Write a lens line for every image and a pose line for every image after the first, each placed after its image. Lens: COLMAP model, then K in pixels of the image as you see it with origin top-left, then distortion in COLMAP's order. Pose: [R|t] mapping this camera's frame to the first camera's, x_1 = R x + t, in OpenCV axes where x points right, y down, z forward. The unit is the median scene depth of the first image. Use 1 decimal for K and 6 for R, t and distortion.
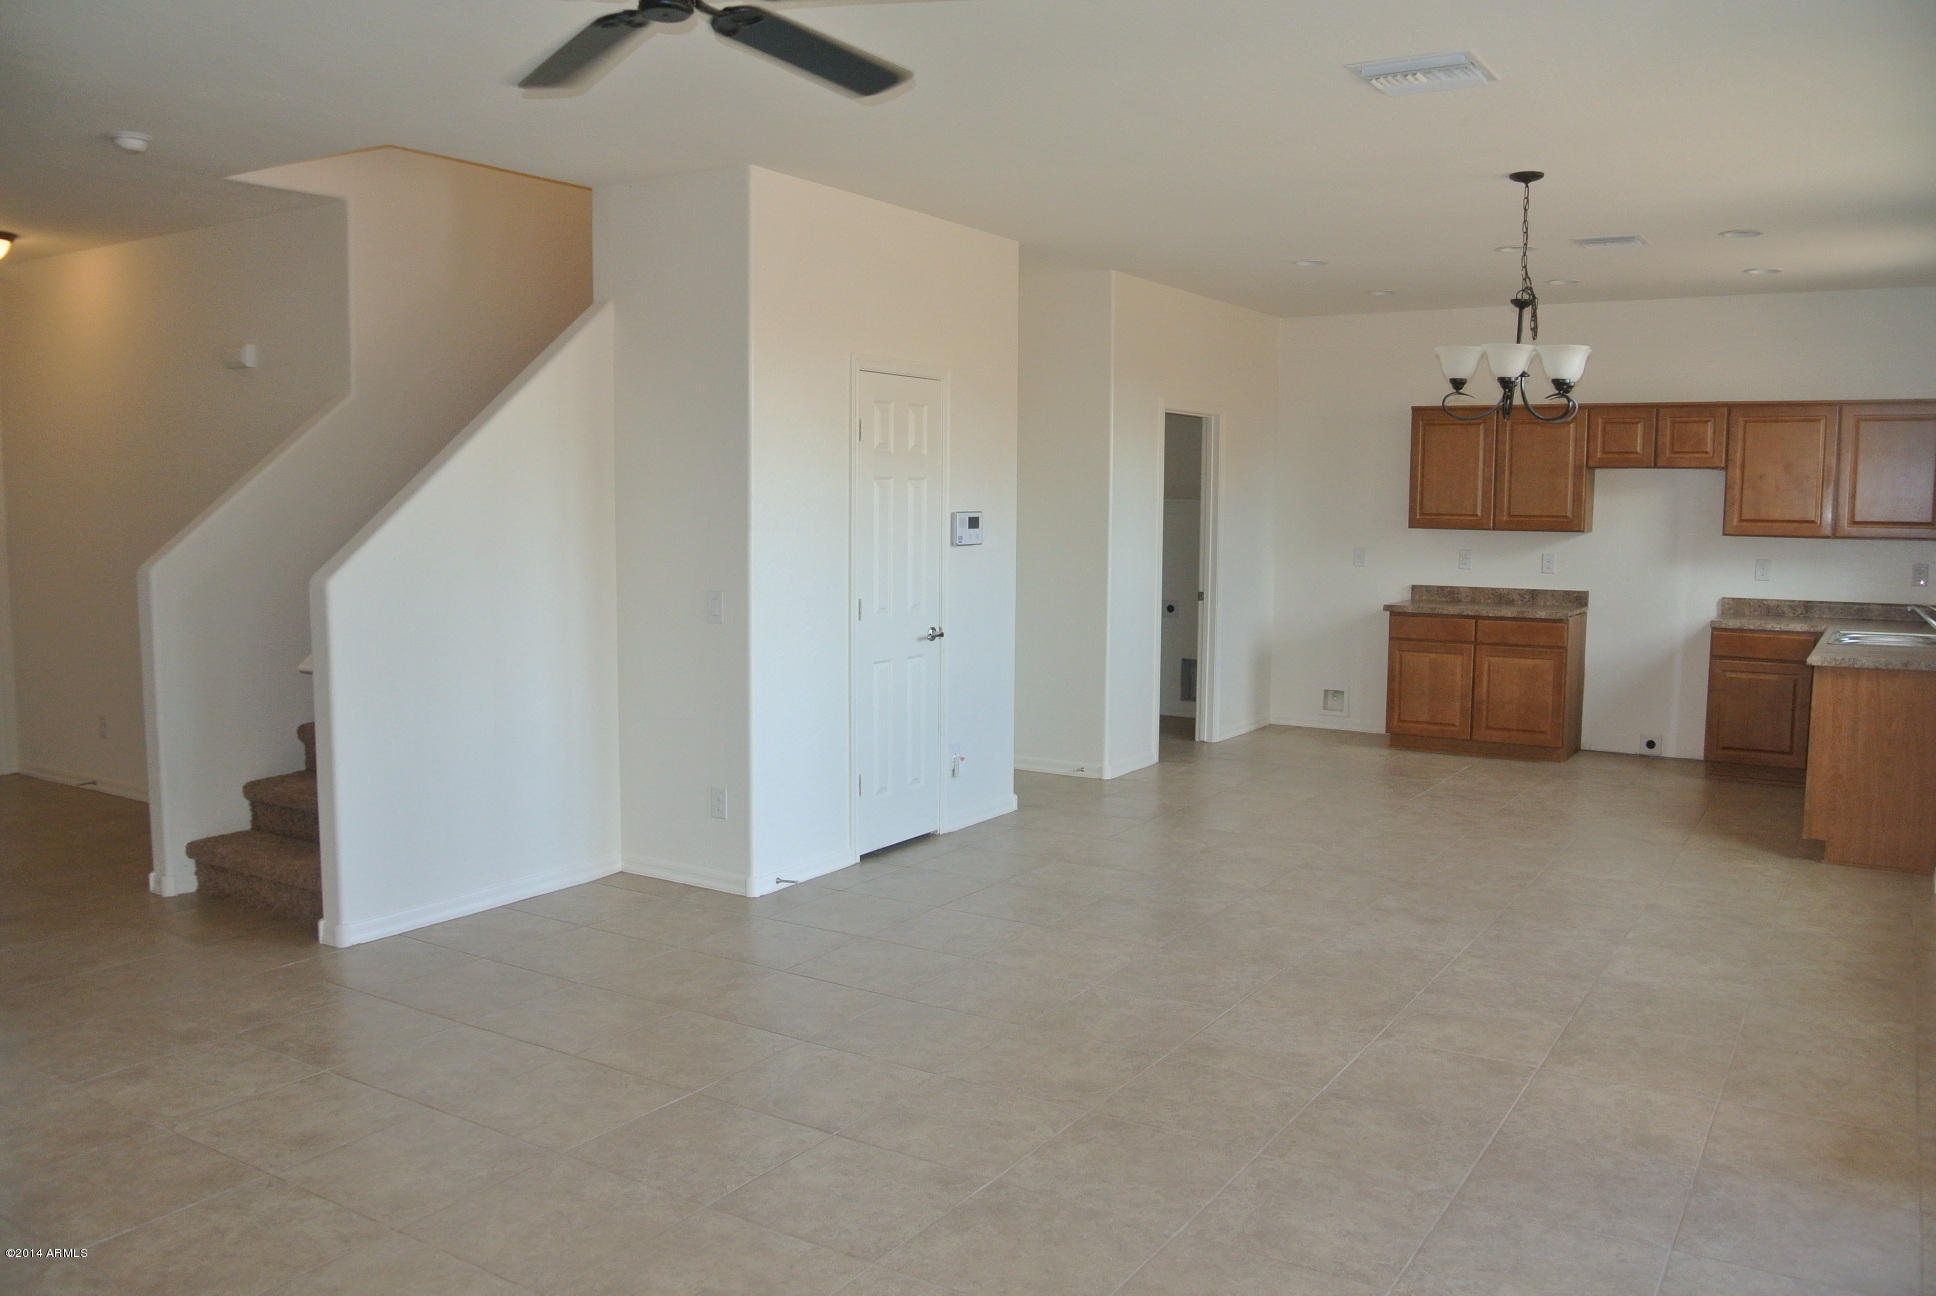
lens RADIAL K [[1502.5, 0, 978.0], [0, 1502.5, 654.8], [0, 0, 1]] dist [-0.084242, 0.039171]
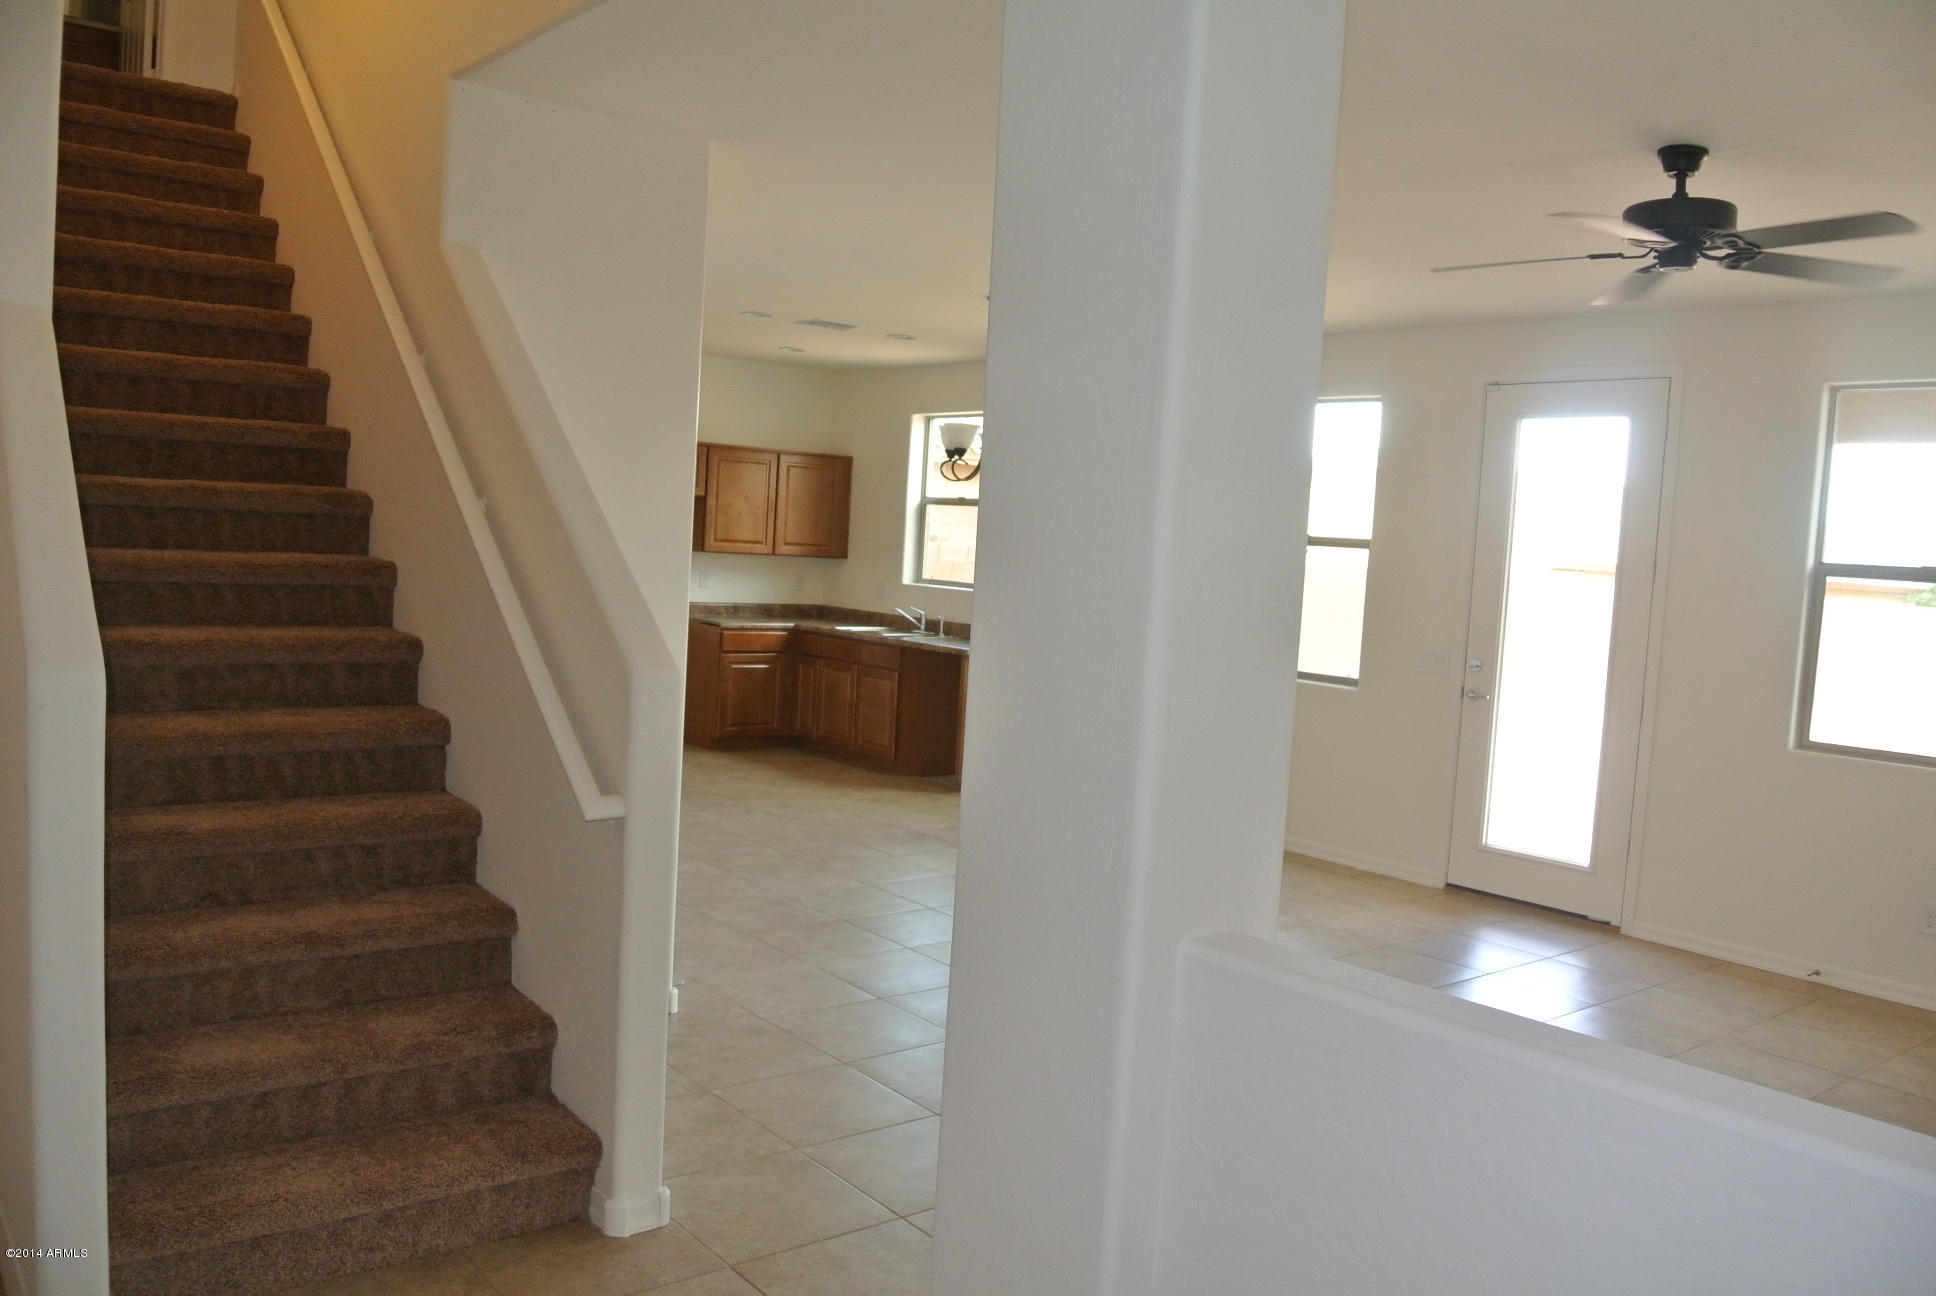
lens RADIAL K [[1502.5, 0, 978.0], [0, 1502.5, 654.8], [0, 0, 1]] dist [-0.084242, 0.039171]
pose [[0.320063, -0.060079, 0.945490, -0.572900], [0.038953, 0.997978, 0.050228, -0.047370], [-0.946595, 0.020754, 0.321756, 0.372899]]
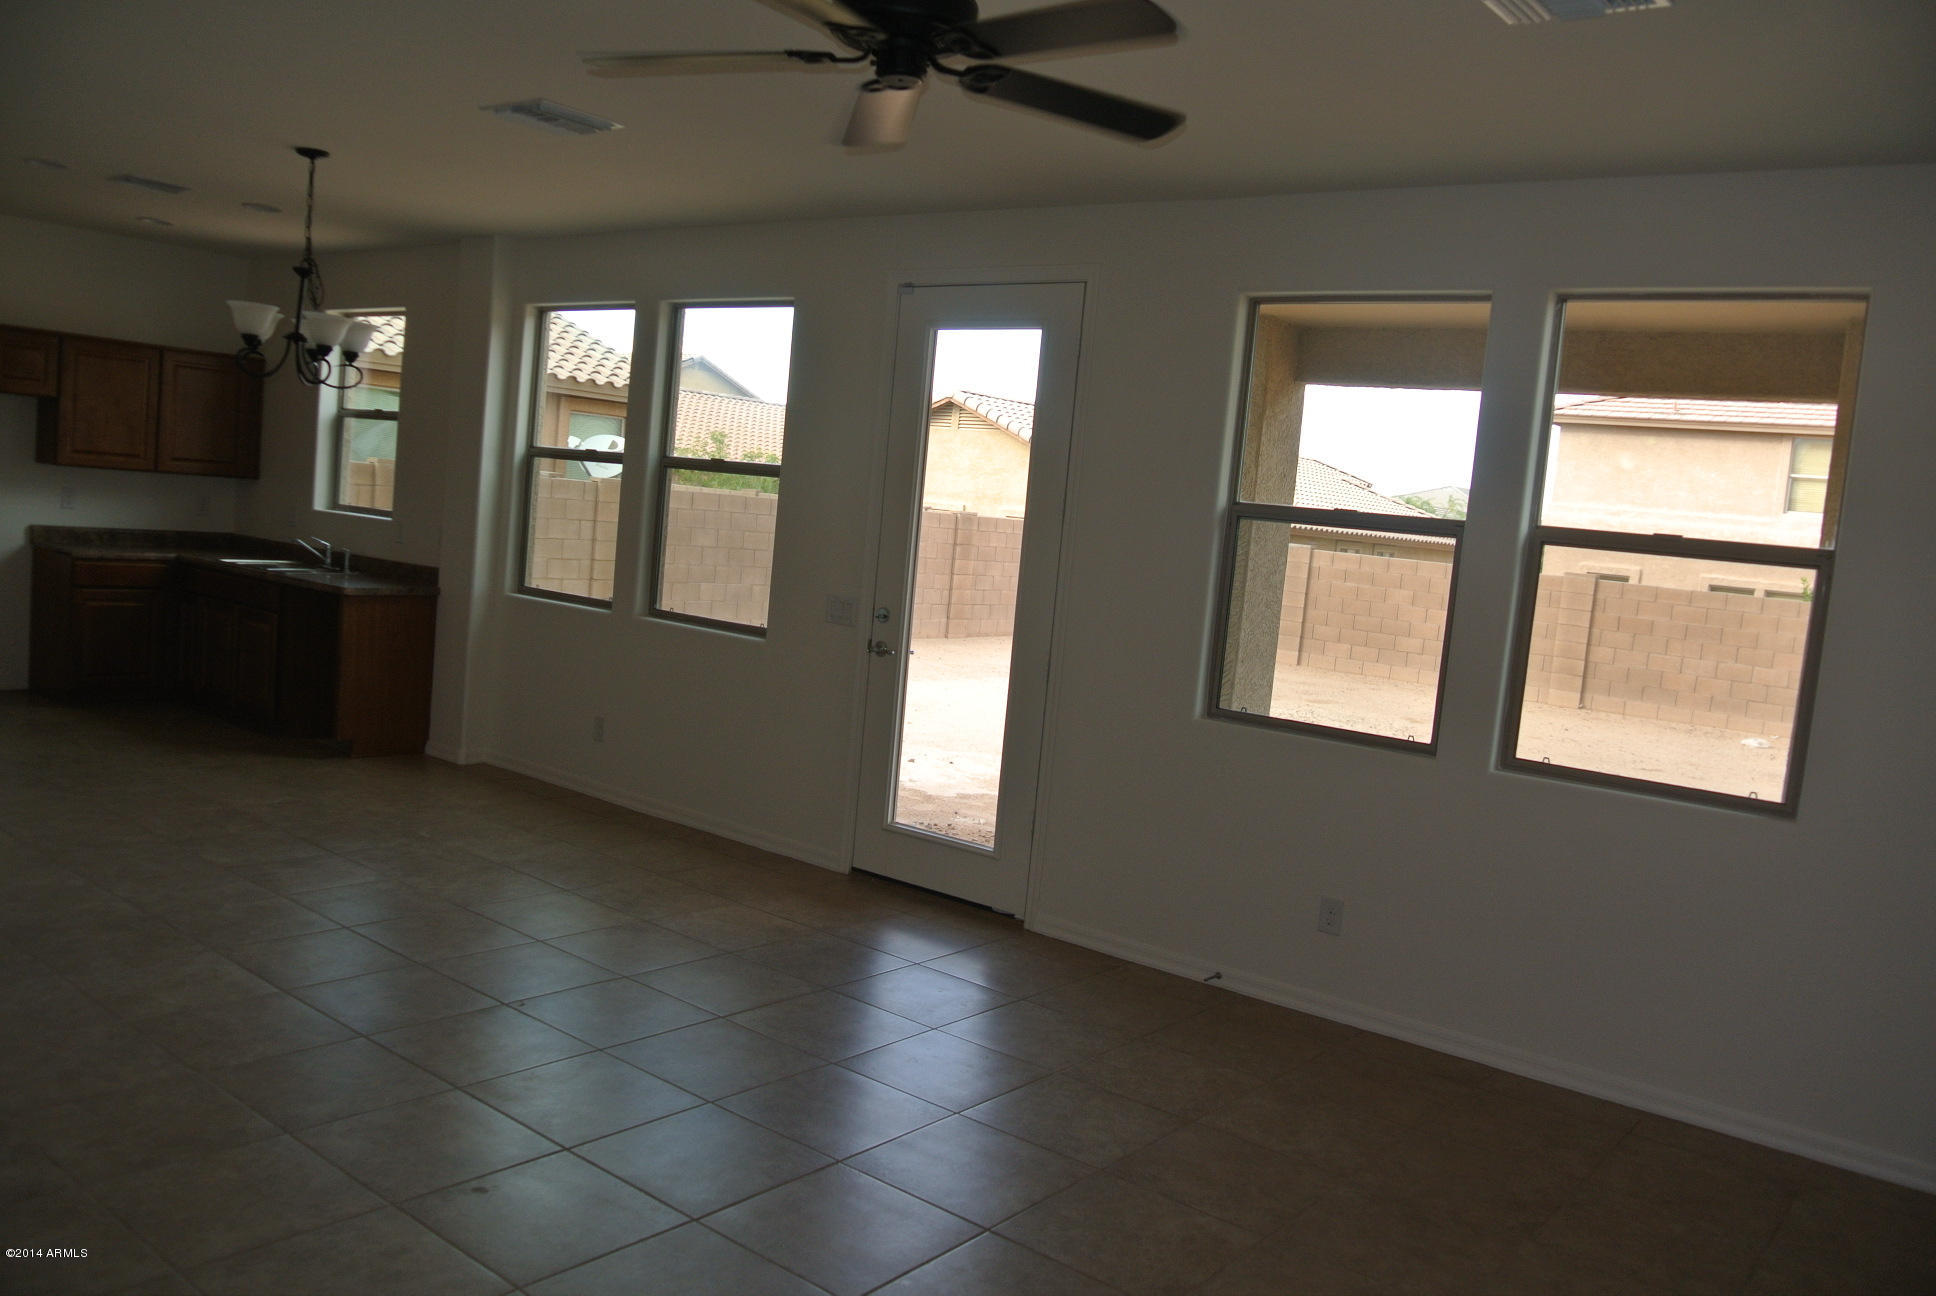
lens RADIAL K [[1502.5, 0, 978.0], [0, 1502.5, 654.8], [0, 0, 1]] dist [-0.084242, 0.039171]
pose [[0.108328, -0.092875, 0.989767, -0.407819], [0.010074, 0.995678, 0.092327, -0.036104], [-0.994064, -0.000031, 0.108795, 0.254759]]
